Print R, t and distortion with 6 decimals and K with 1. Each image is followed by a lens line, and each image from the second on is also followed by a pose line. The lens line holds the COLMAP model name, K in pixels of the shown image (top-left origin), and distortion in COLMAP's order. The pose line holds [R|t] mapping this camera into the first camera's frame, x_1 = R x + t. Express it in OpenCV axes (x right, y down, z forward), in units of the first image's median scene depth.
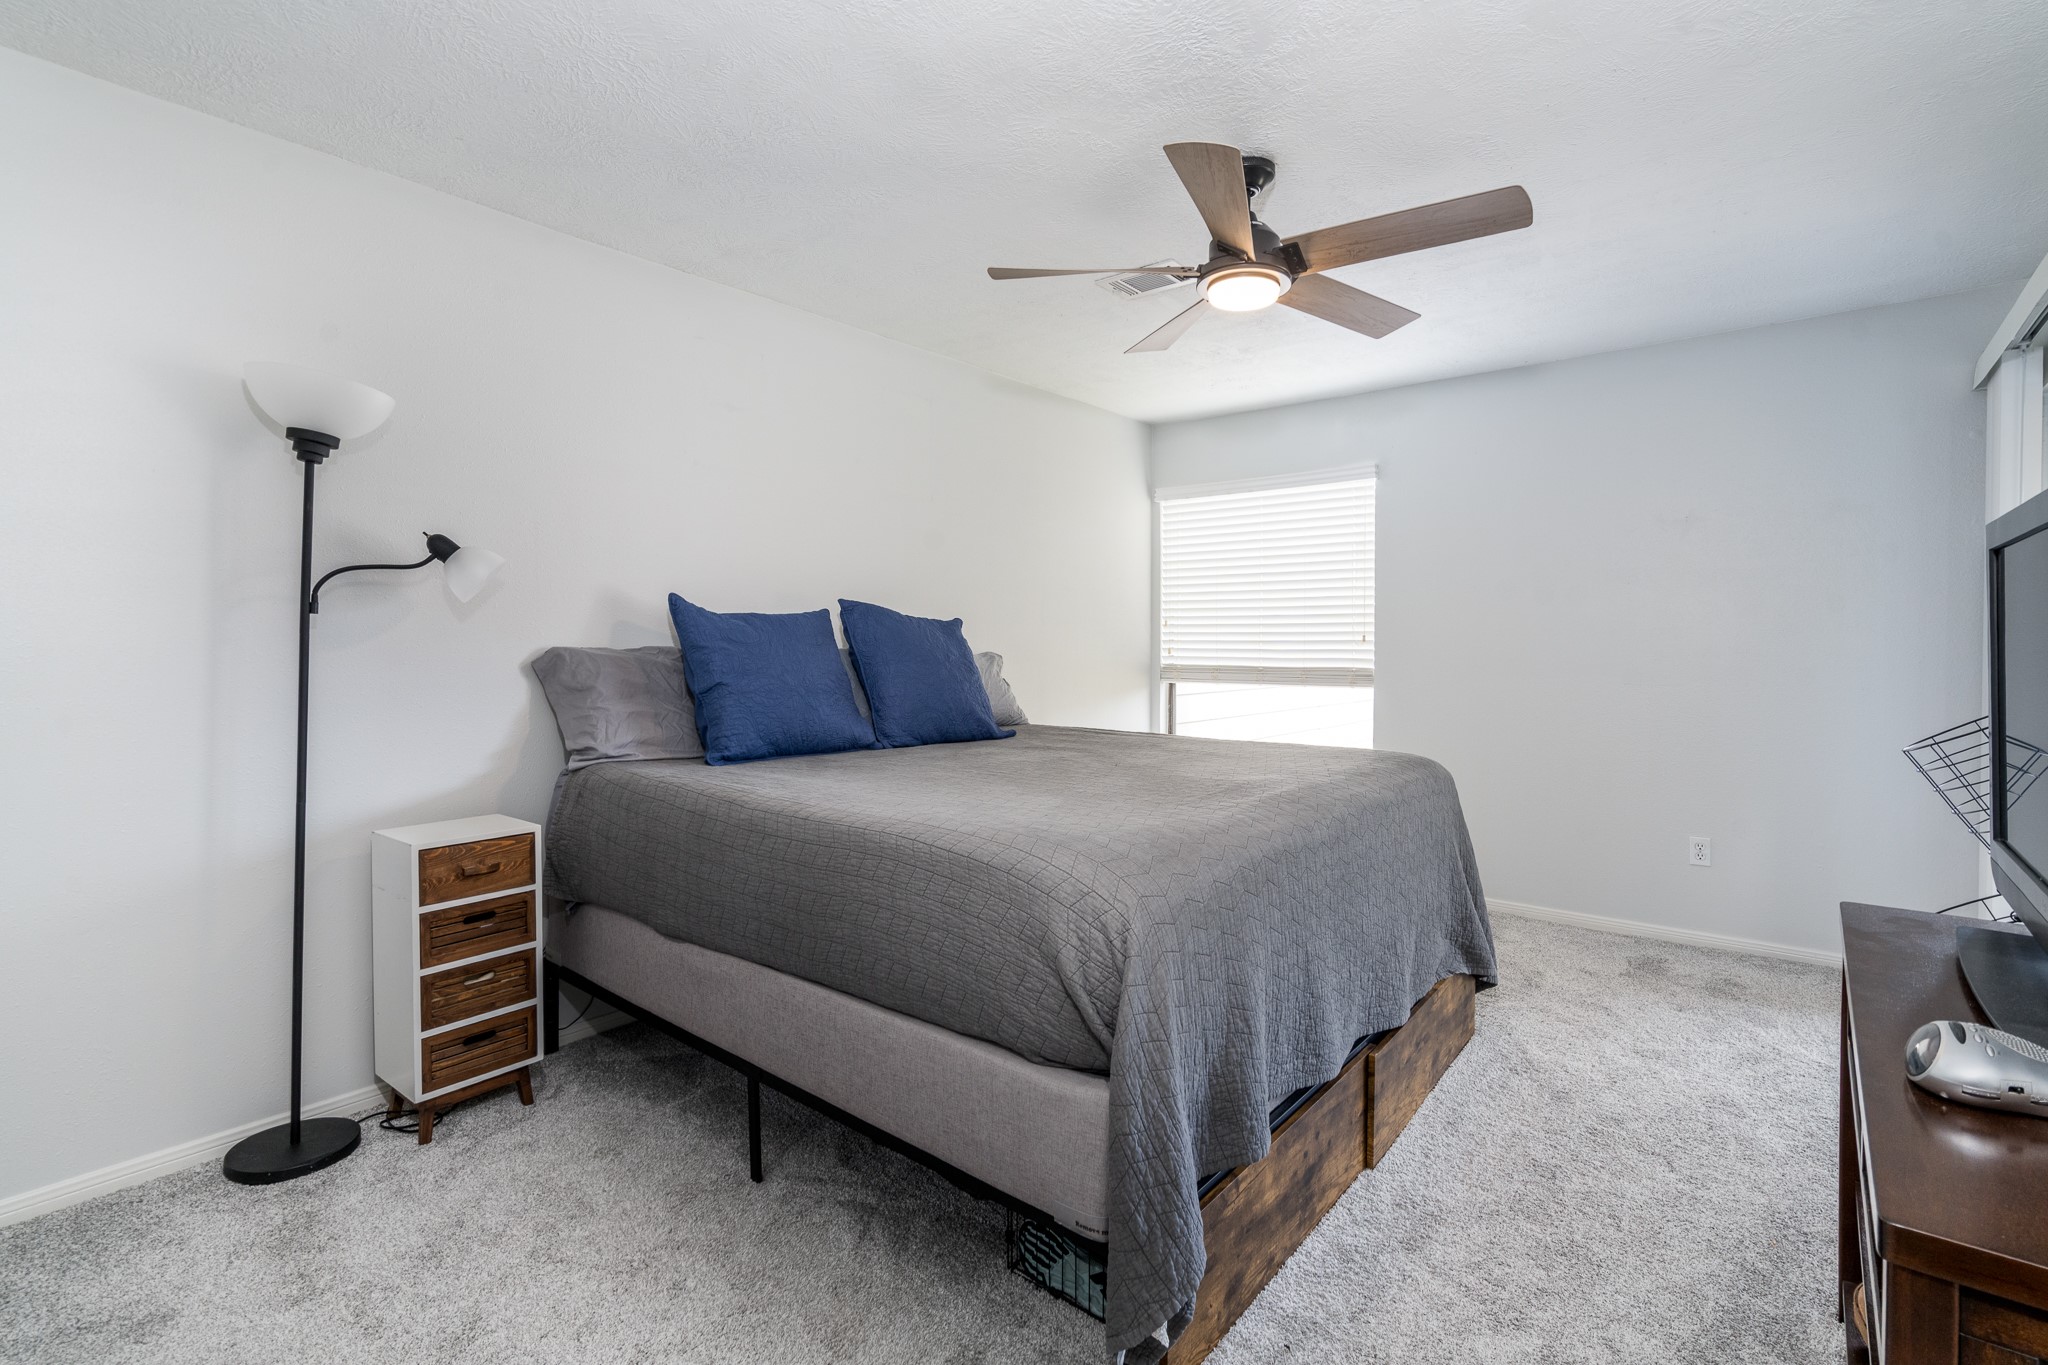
lens RADIAL K [[920.3, 0, 1069.5], [0, 920.3, 634.3], [0, 0, 1]] dist [-0.004096, 0.000549]
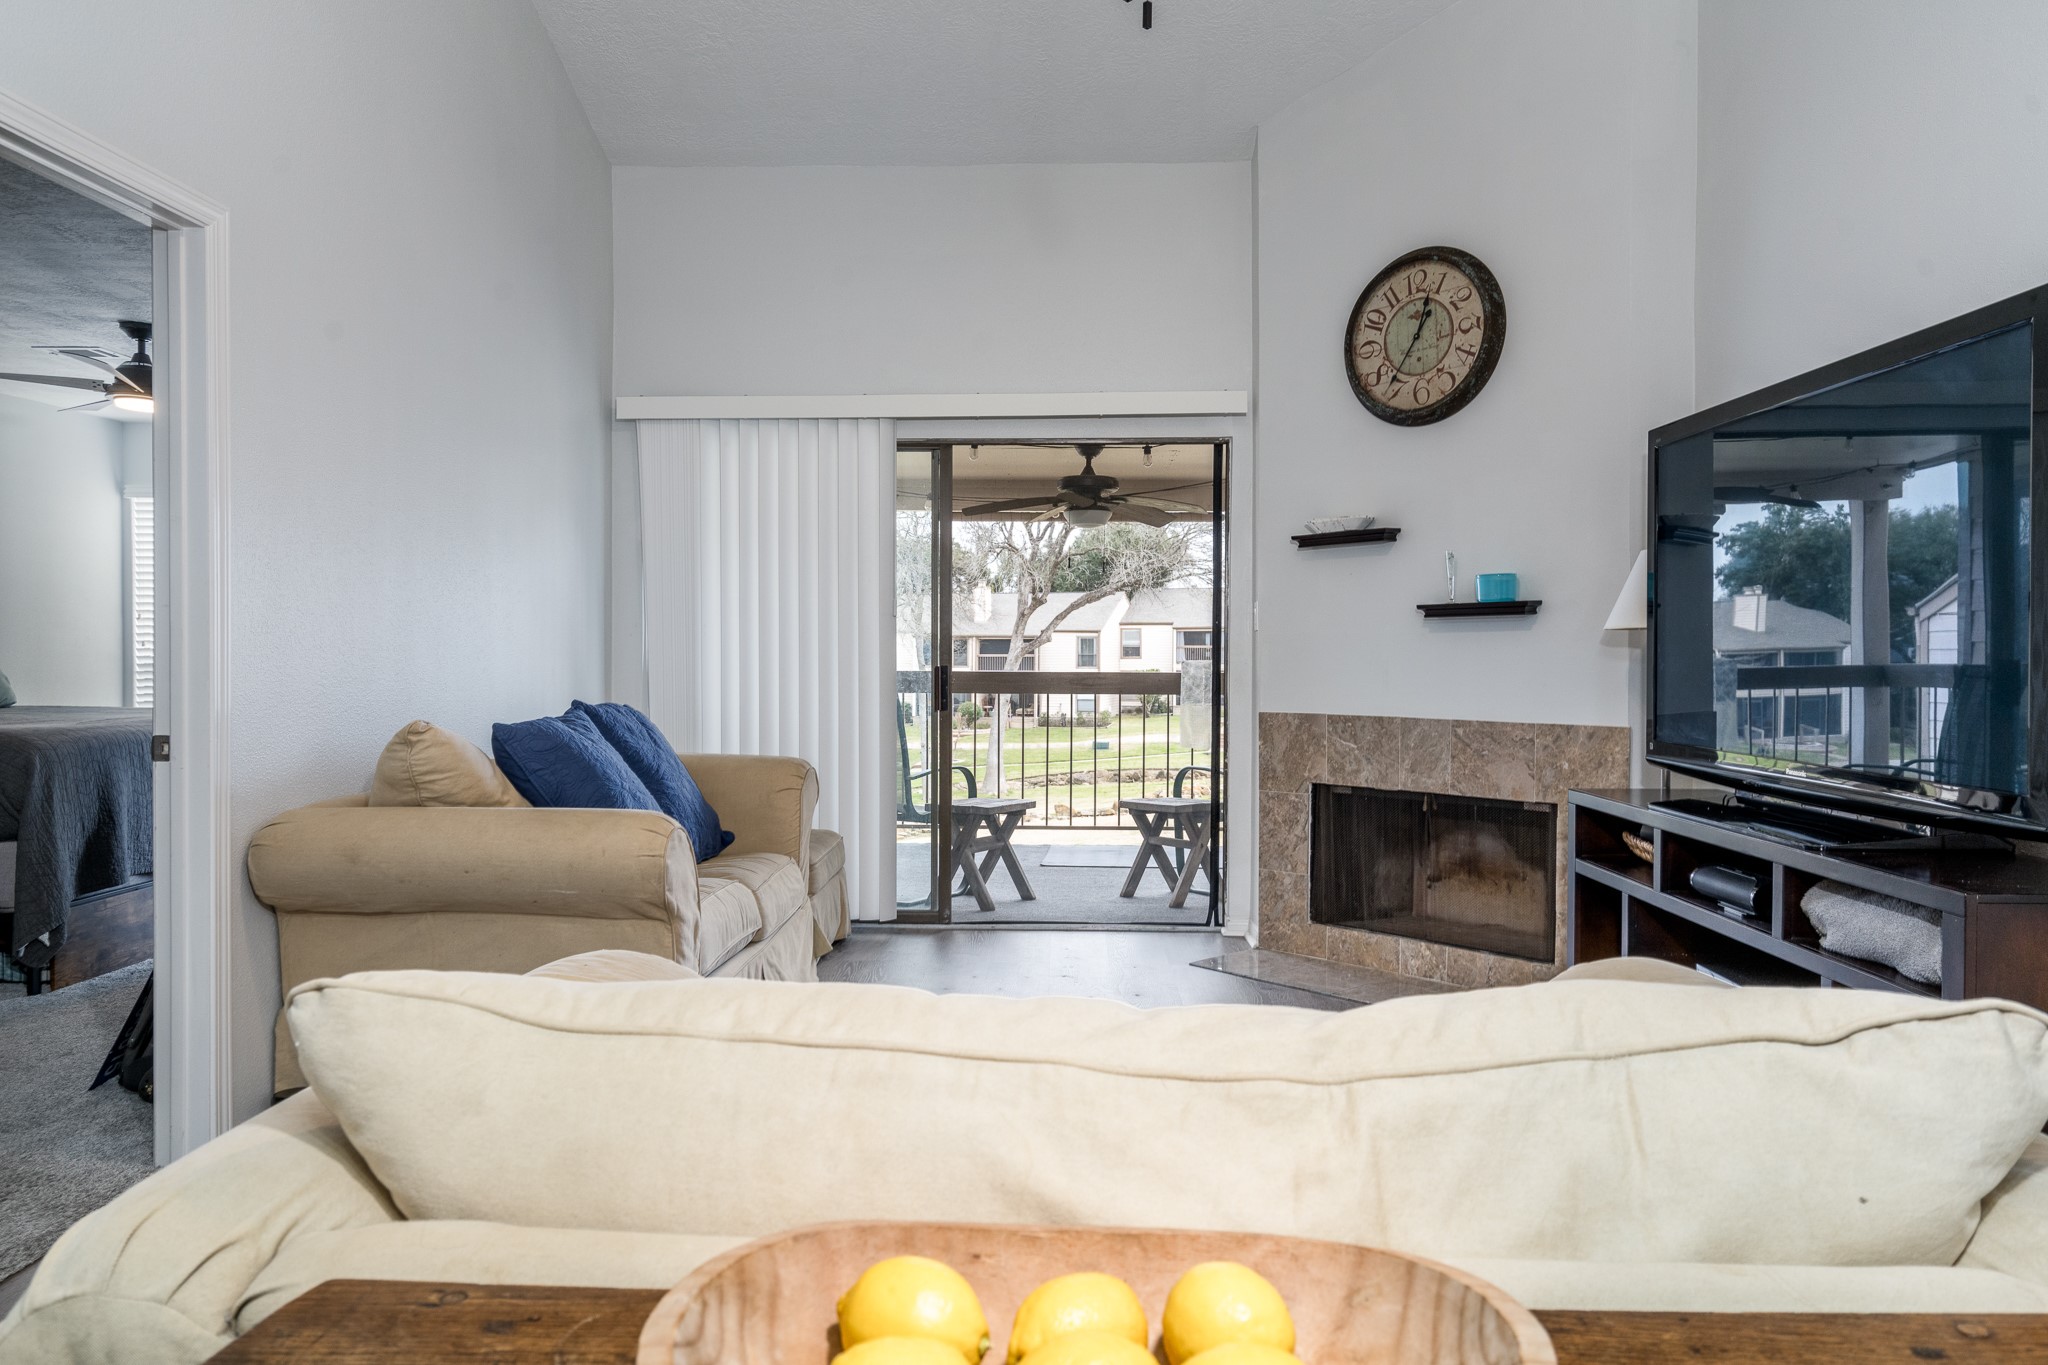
lens RADIAL K [[1338.1, 0, 1011.1], [0, 1338.1, 666.4], [0, 0, 1]] dist [0.008395, 0.003963]
pose [[0.819246, -0.007322, 0.573395, 0.126548], [-0.001821, 0.999880, 0.015369, 0.058319], [-0.573439, -0.013635, 0.819135, -2.428827]]
